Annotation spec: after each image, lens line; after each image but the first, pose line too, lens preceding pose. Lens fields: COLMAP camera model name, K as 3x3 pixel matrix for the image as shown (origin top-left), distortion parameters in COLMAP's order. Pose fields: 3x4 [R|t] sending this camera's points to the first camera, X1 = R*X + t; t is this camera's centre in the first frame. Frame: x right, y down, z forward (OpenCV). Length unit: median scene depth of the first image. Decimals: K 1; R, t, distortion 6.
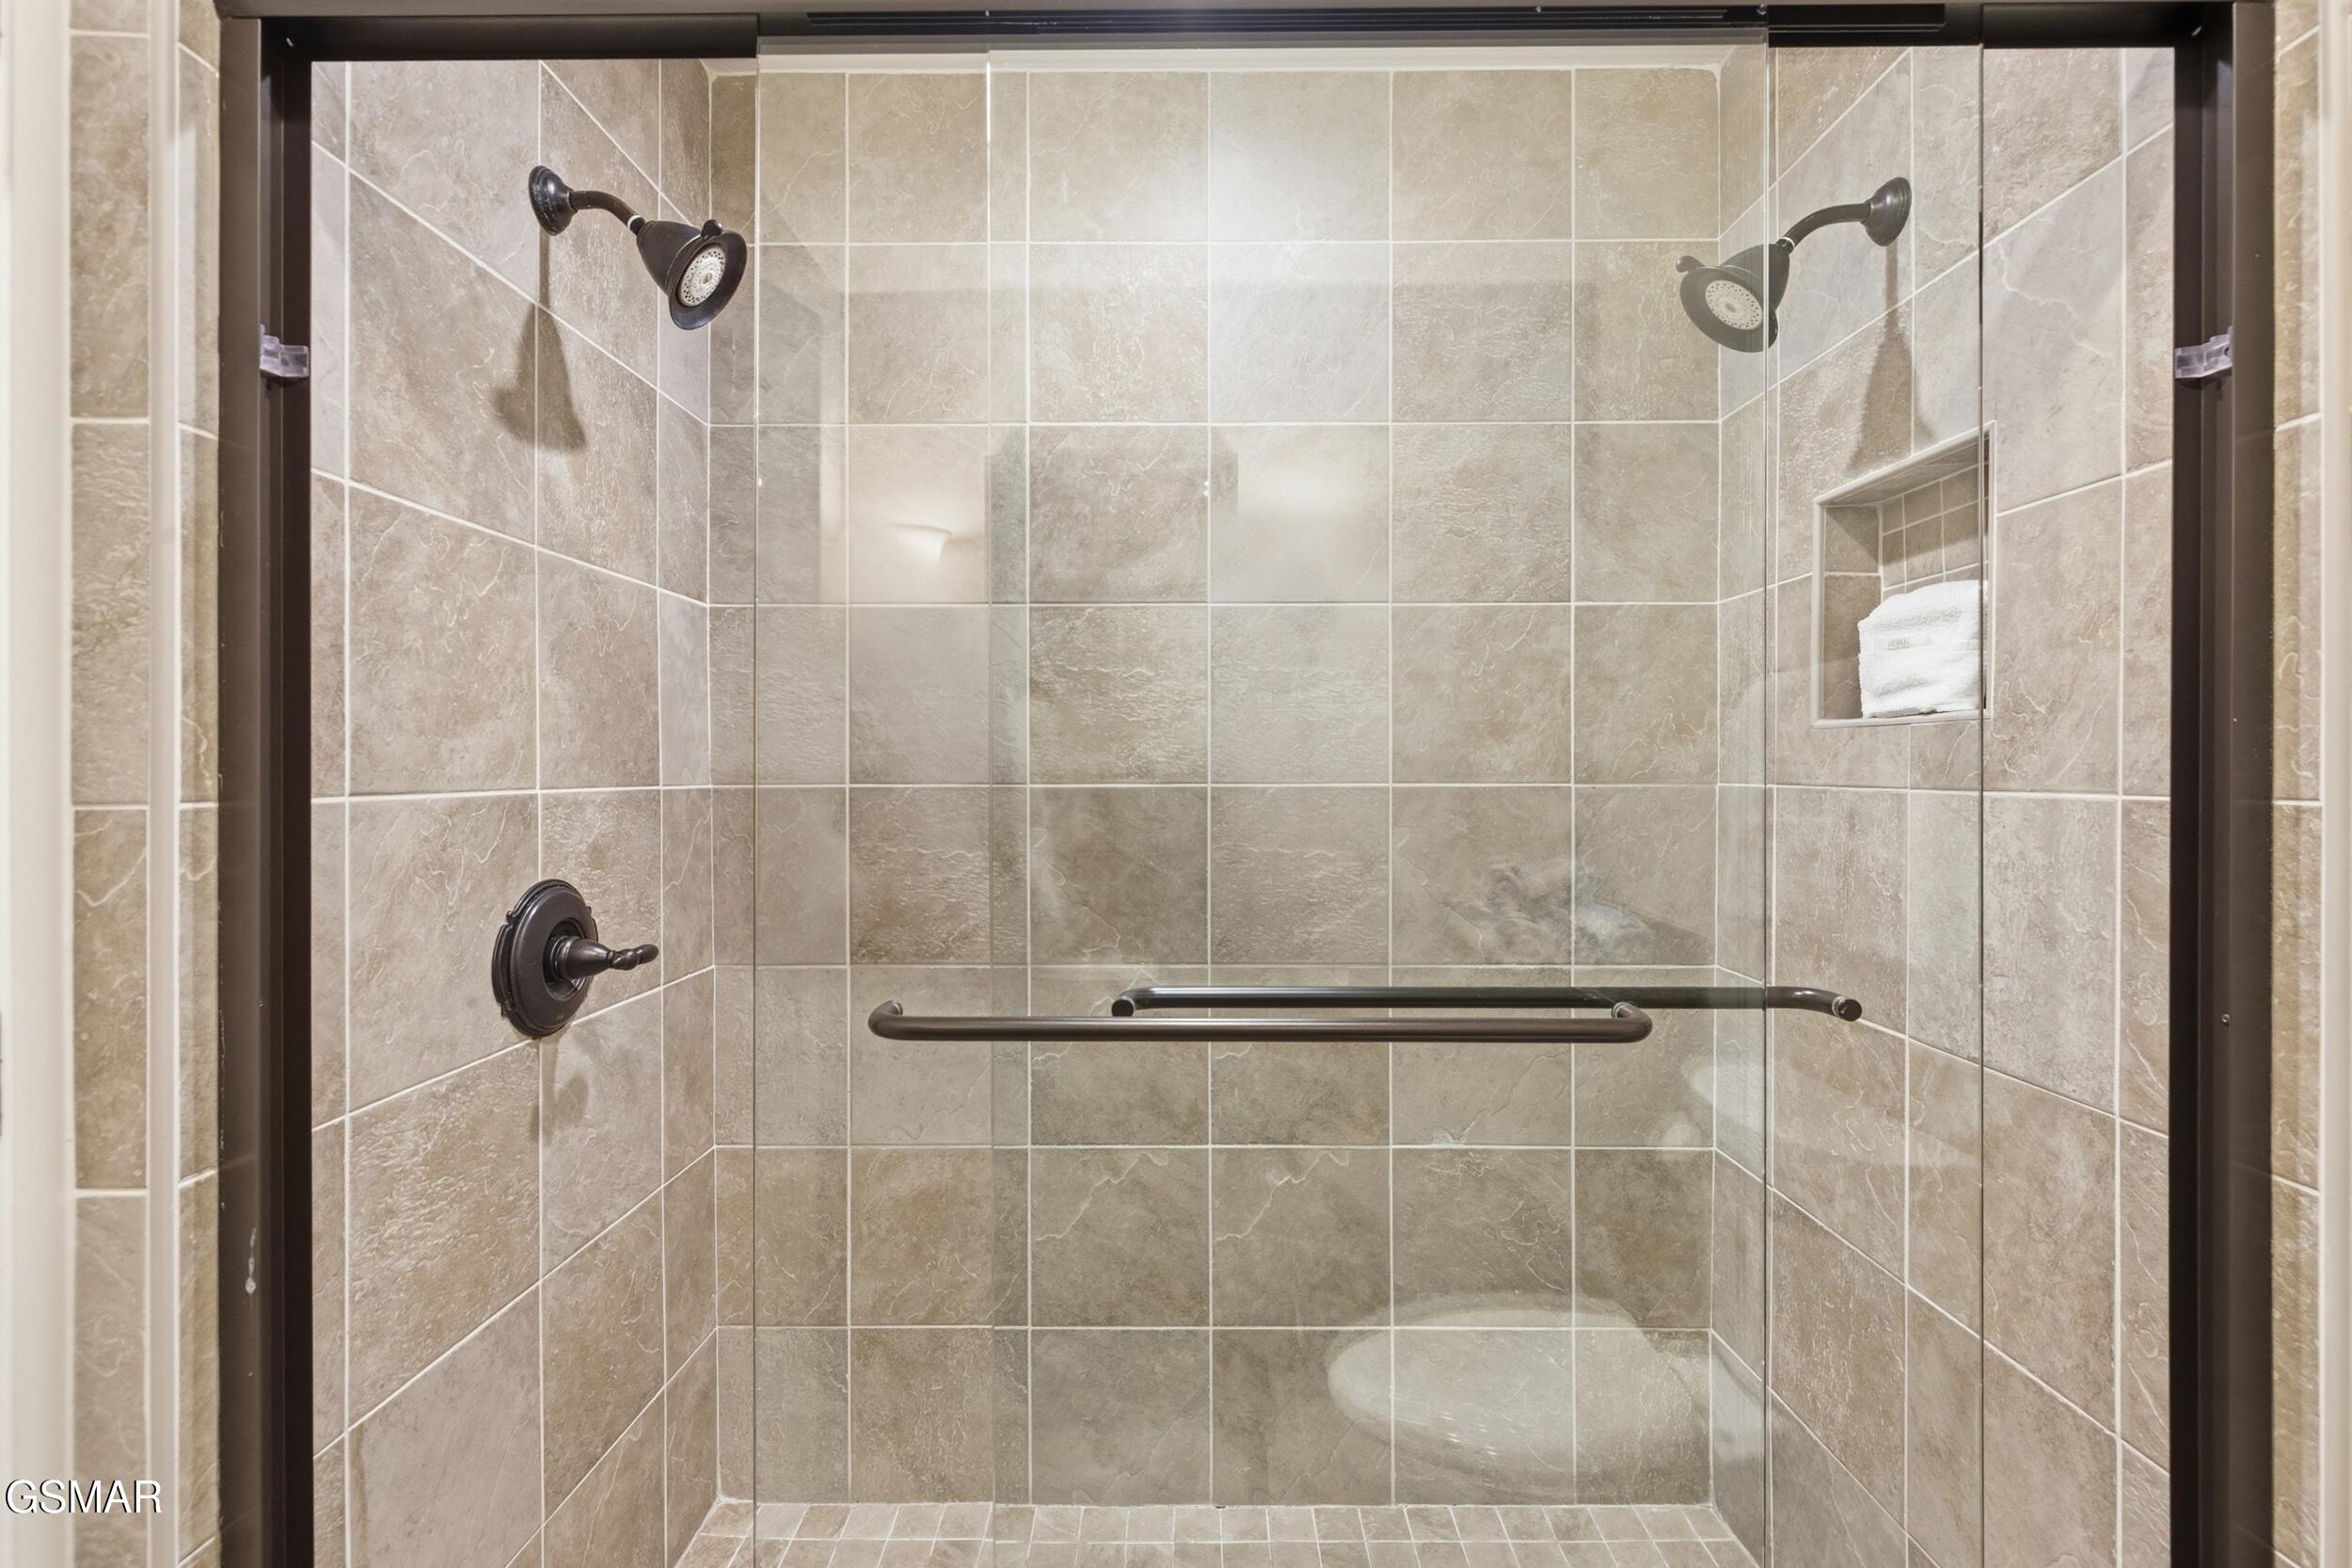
lens RADIAL K [[1077.2, 0, 1177.5], [0, 1077.2, 775.1], [0, 0, 1]] dist [-0.004675, 0.001917]
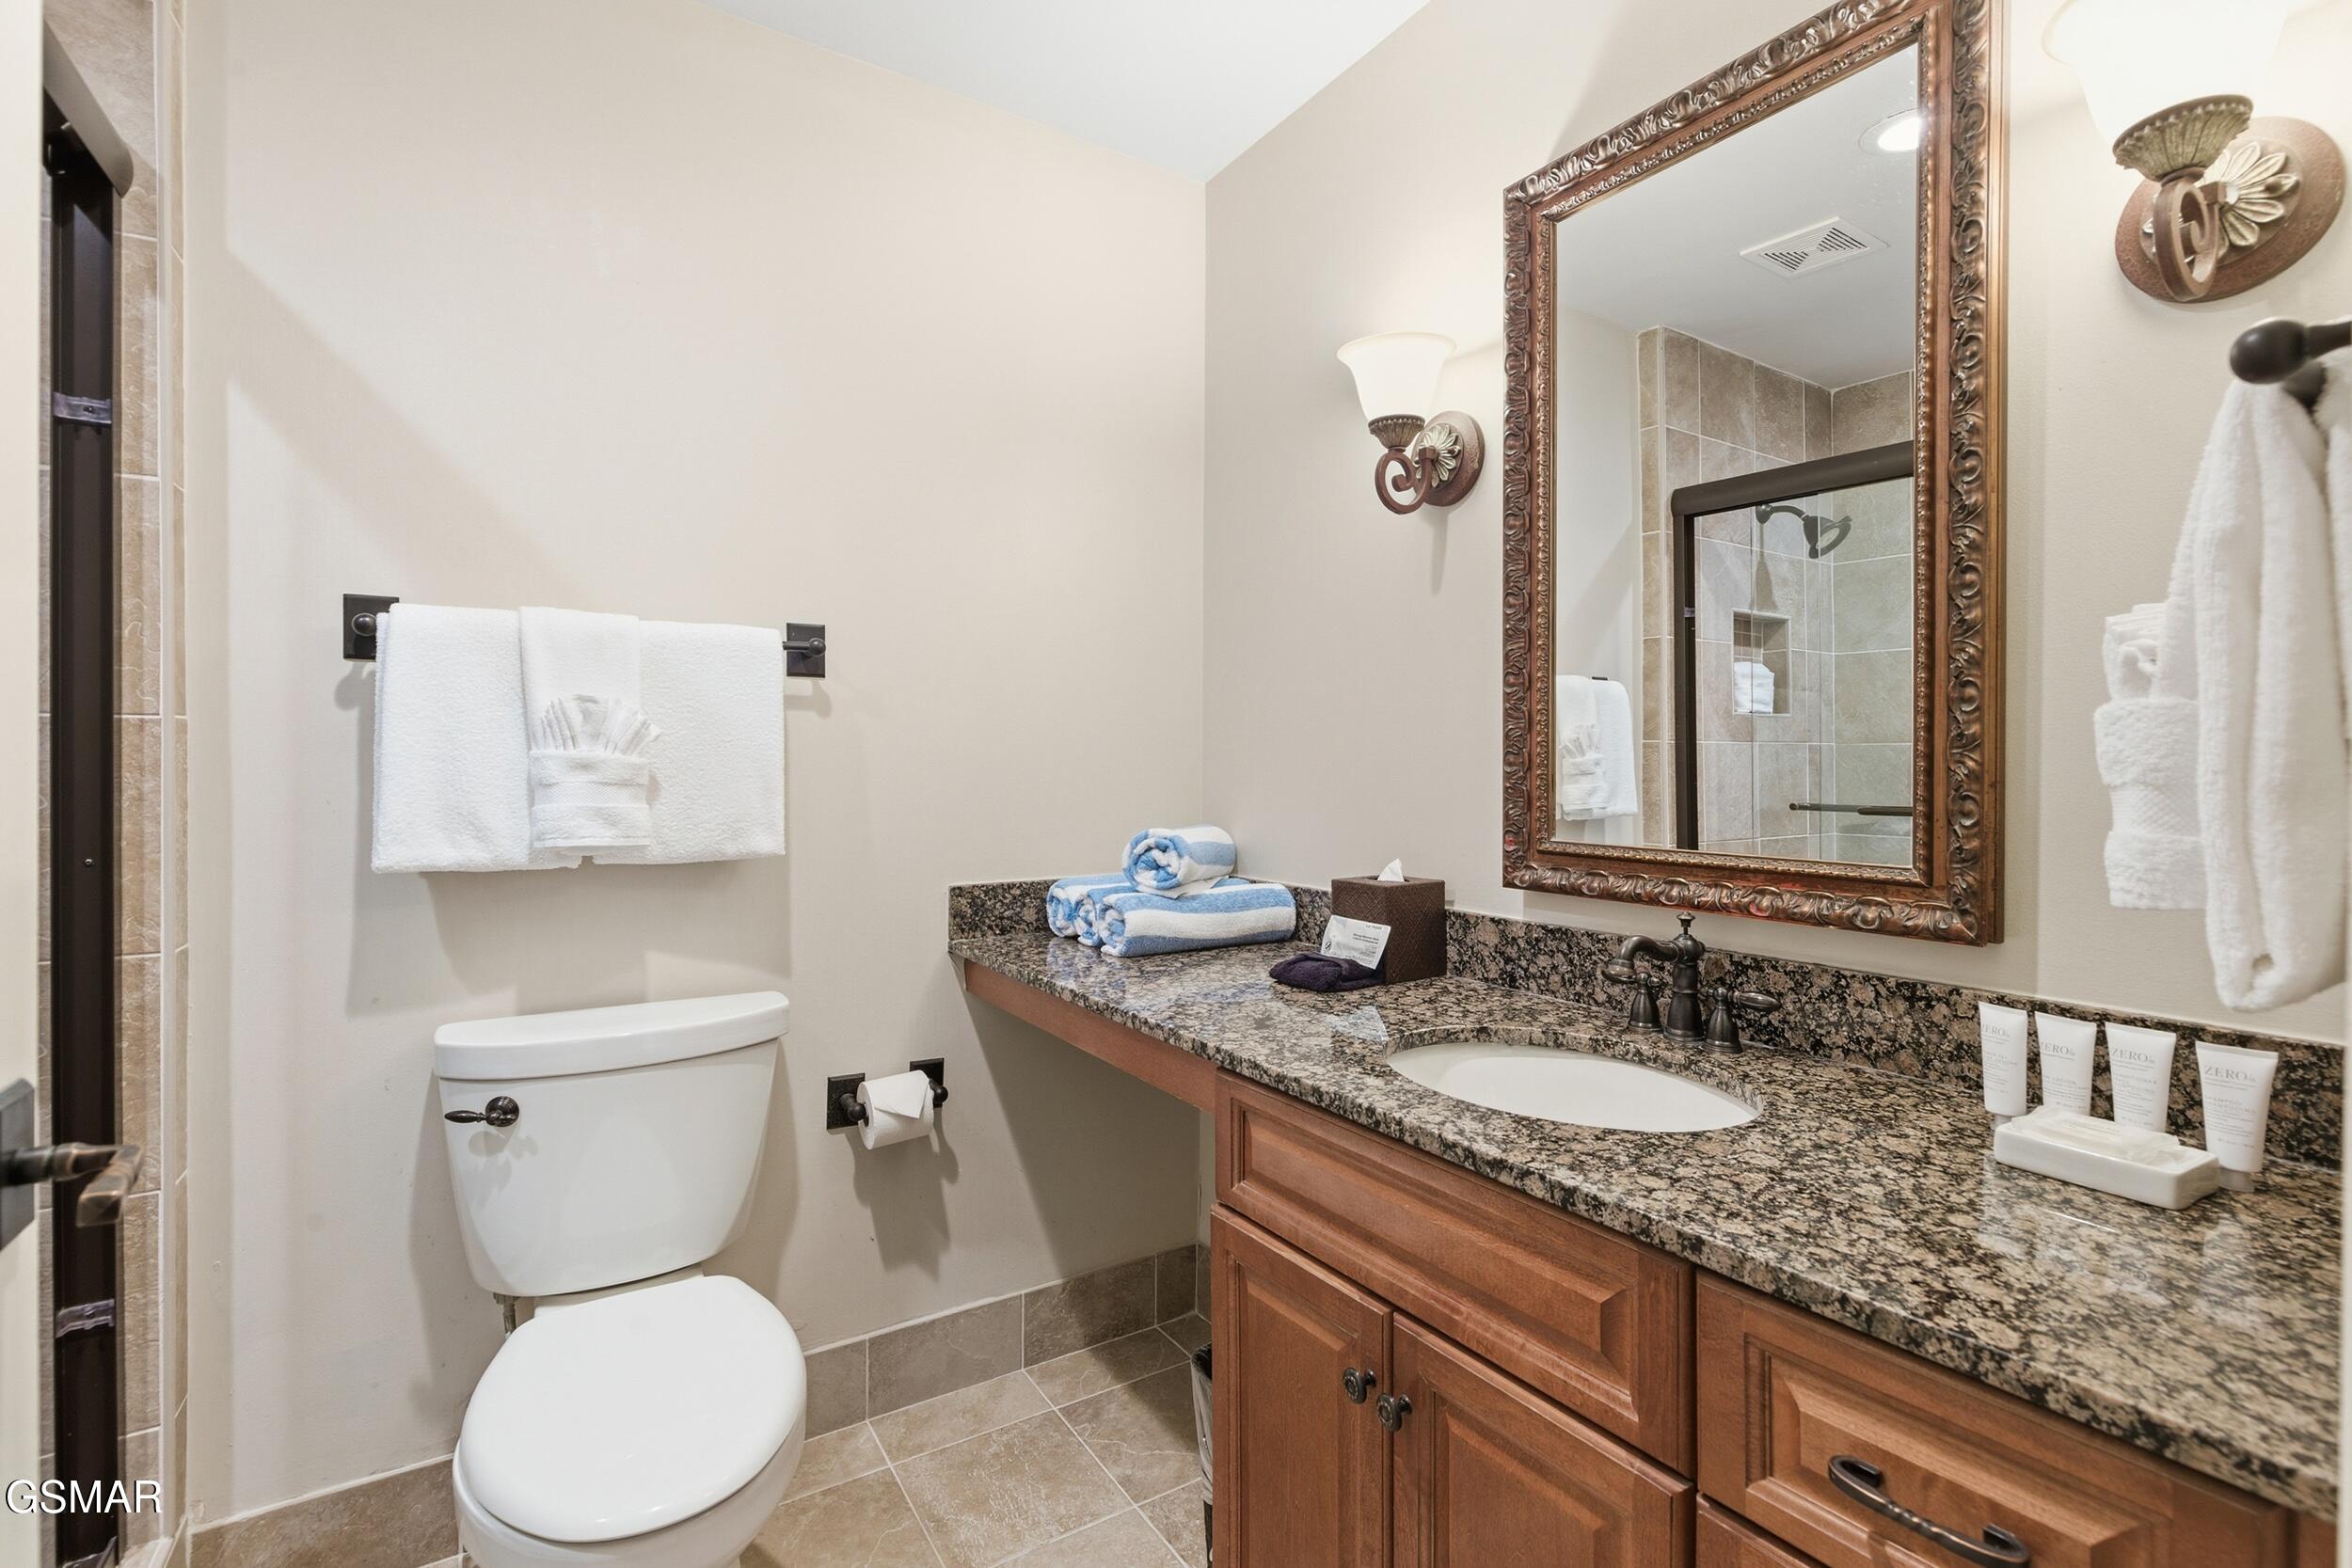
lens RADIAL K [[1077.2, 0, 1182.0], [0, 1077.2, 765.6], [0, 0, 1]] dist [-0.004675, 0.001917]
pose [[-0.553796, -0.002347, 0.832649, -1.141561], [-0.003909, 0.999992, 0.000219, 0.092574], [-0.832643, -0.003133, -0.553801, 0.597431]]
